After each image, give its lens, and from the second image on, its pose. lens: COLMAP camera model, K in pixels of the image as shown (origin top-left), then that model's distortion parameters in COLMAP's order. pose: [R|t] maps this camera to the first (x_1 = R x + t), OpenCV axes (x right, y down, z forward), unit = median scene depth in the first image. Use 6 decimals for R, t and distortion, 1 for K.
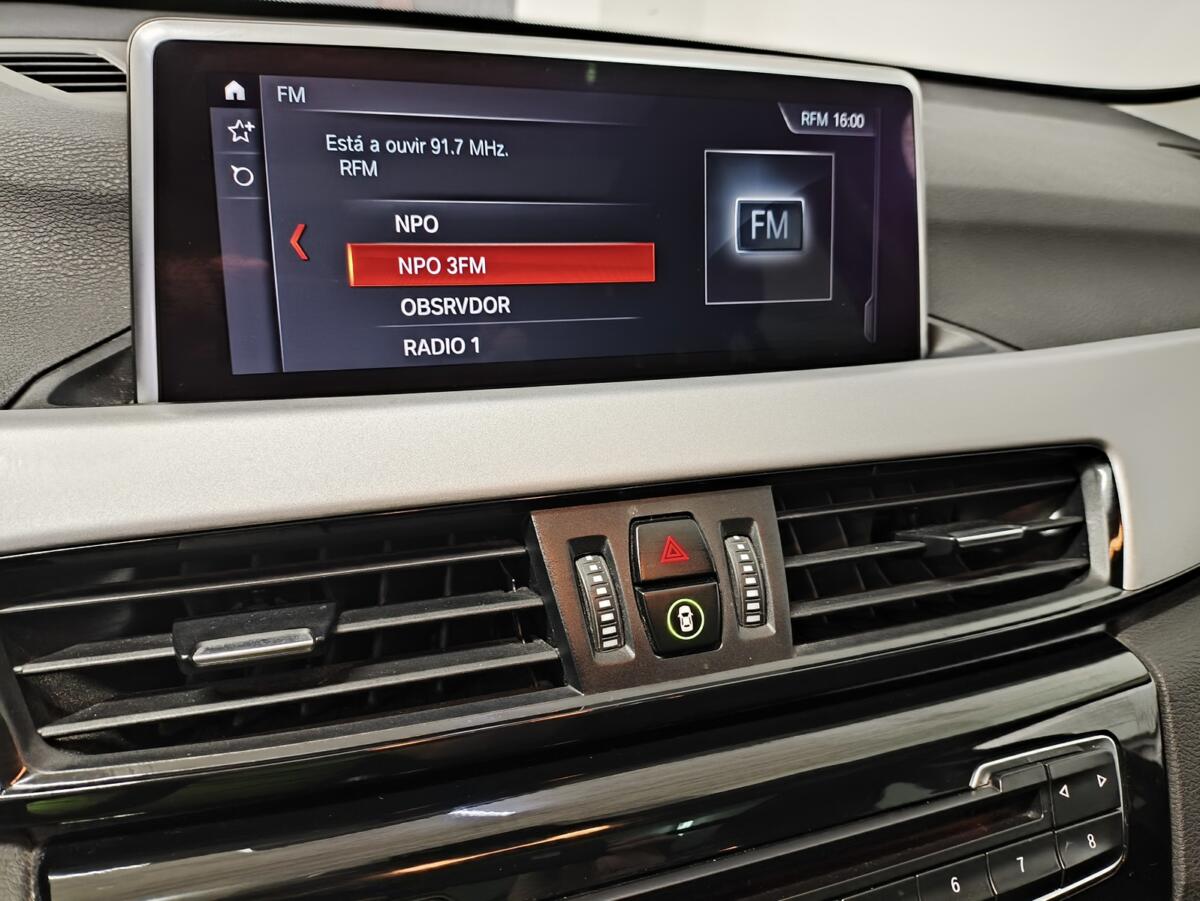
lens RADIAL K [[925.5, 0, 597.5], [0, 925.5, 451.0], [0, 0, 1]] dist [0.074536, -0.173887]
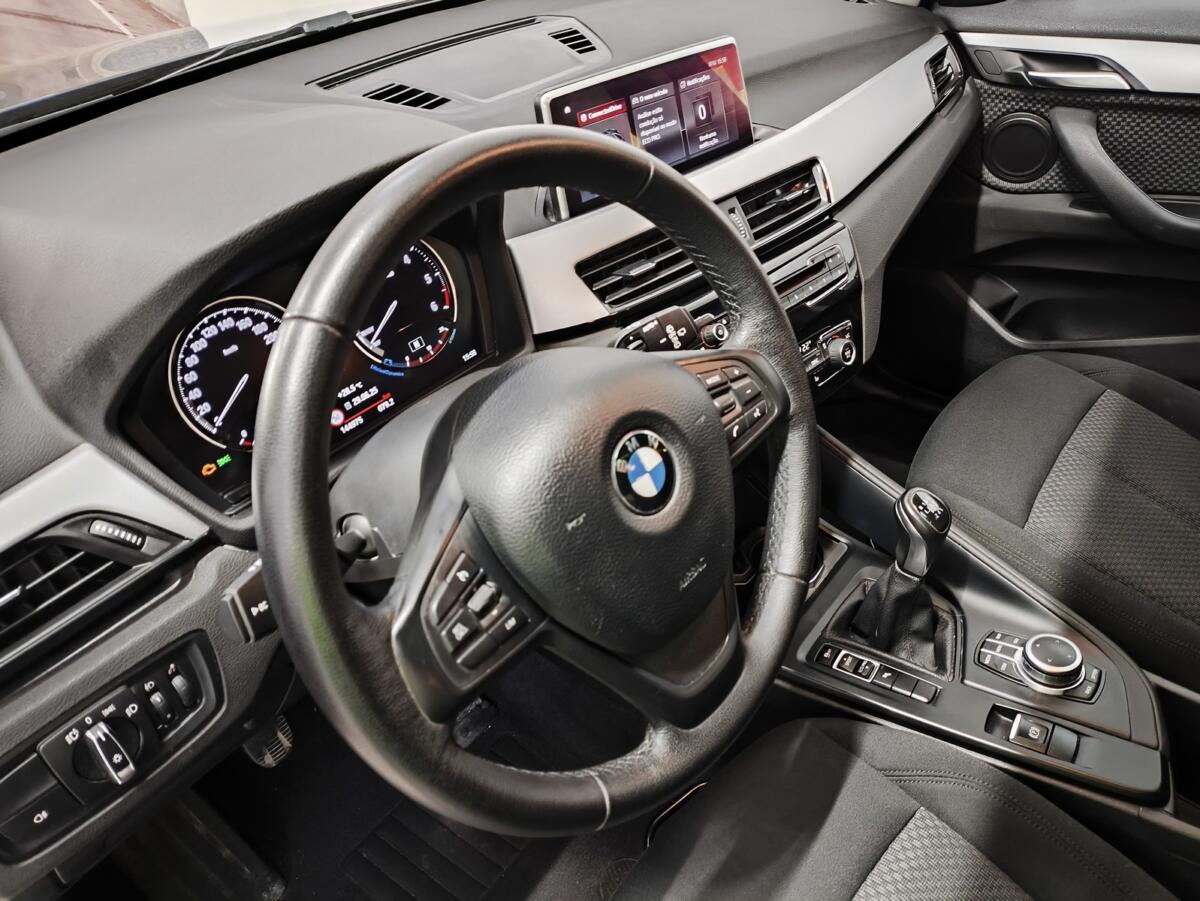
lens RADIAL K [[887.5, 0, 602.8], [0, 887.5, 449.6], [0, 0, 1]] dist [0.068415, -0.115171]
pose [[0.914646, -0.319913, 0.247141, -1.370803], [0.250609, 0.928413, 0.274309, -0.119721], [-0.317204, -0.188959, 0.929342, -2.040320]]
